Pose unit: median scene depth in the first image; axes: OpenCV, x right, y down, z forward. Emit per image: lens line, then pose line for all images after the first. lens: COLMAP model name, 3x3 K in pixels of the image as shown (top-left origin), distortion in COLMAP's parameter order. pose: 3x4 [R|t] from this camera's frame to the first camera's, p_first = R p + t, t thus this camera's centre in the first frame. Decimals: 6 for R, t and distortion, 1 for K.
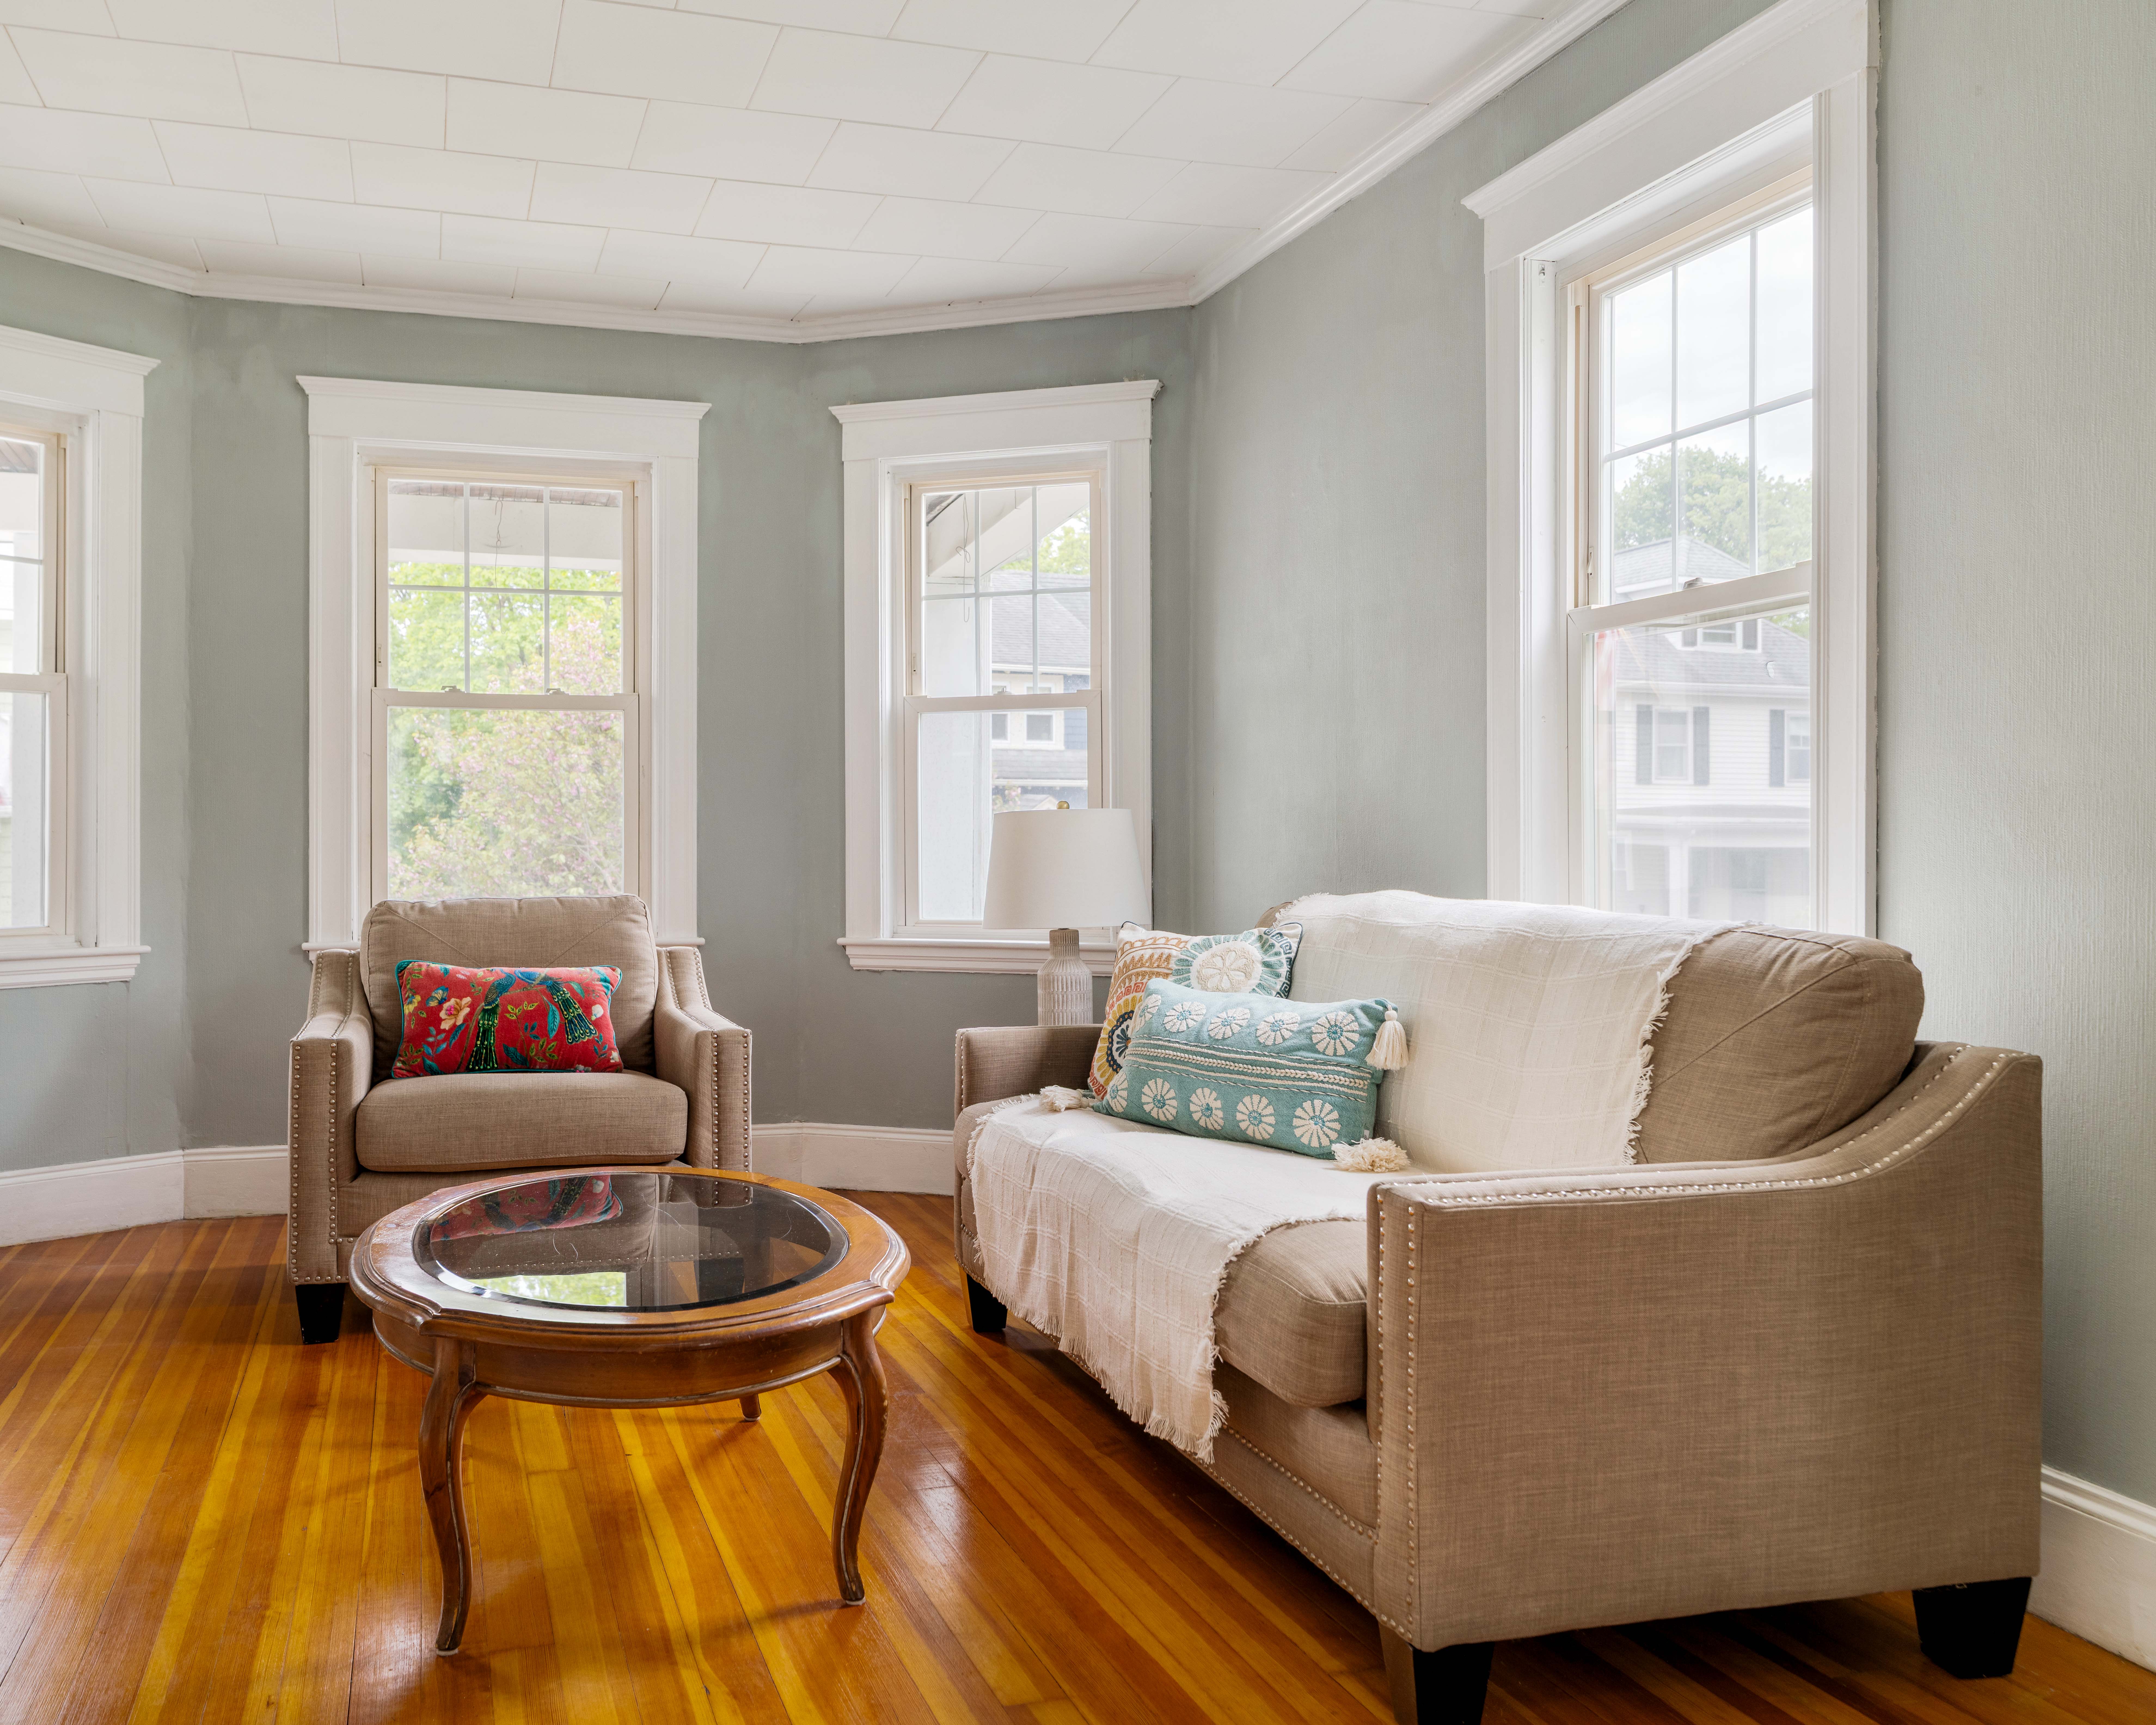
lens RADIAL K [[1928.1, 0, 1075.4], [0, 1928.1, 853.2], [0, 0, 1]] dist [-0.032335, 0.002829]
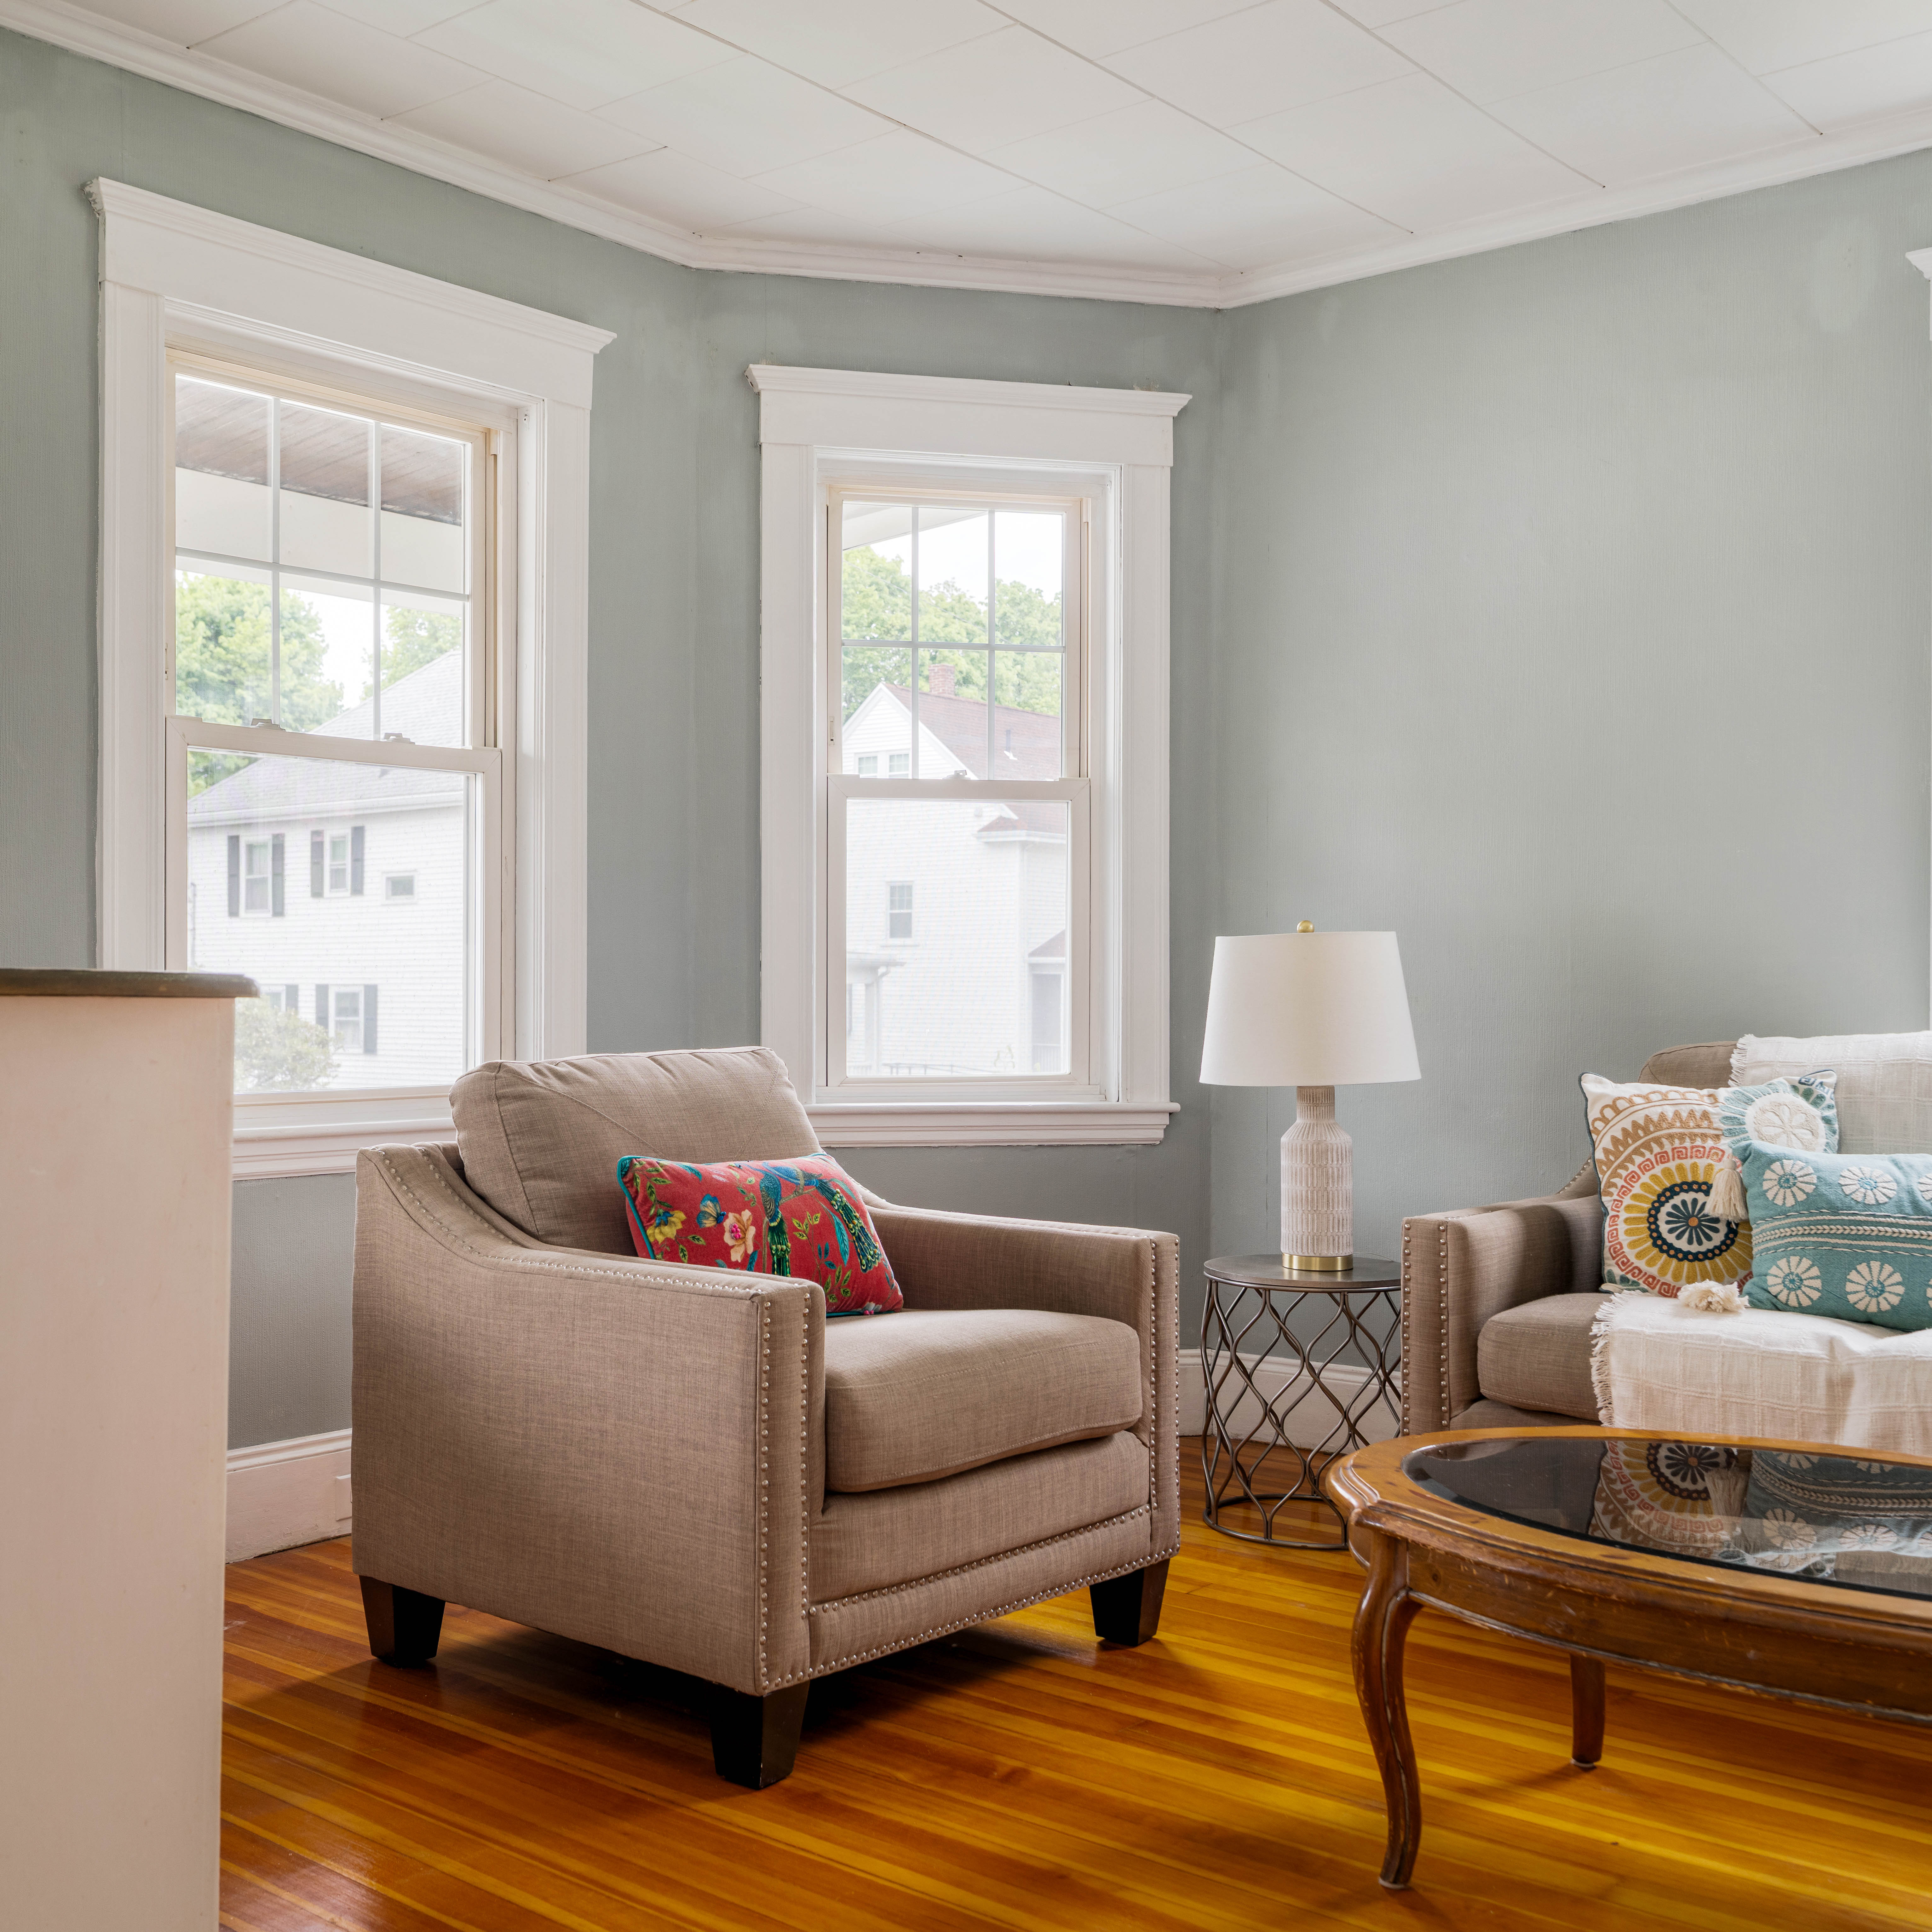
lens RADIAL K [[2252.8, 0, 967.4], [0, 2252.8, 974.7], [0, 0, 1]] dist [0.010684, 0.000000]
pose [[0.844401, 0.003906, 0.535697, -0.659900], [-0.001614, 0.999987, -0.004747, -0.000688], [-0.535709, 0.003144, 0.844397, 0.319849]]
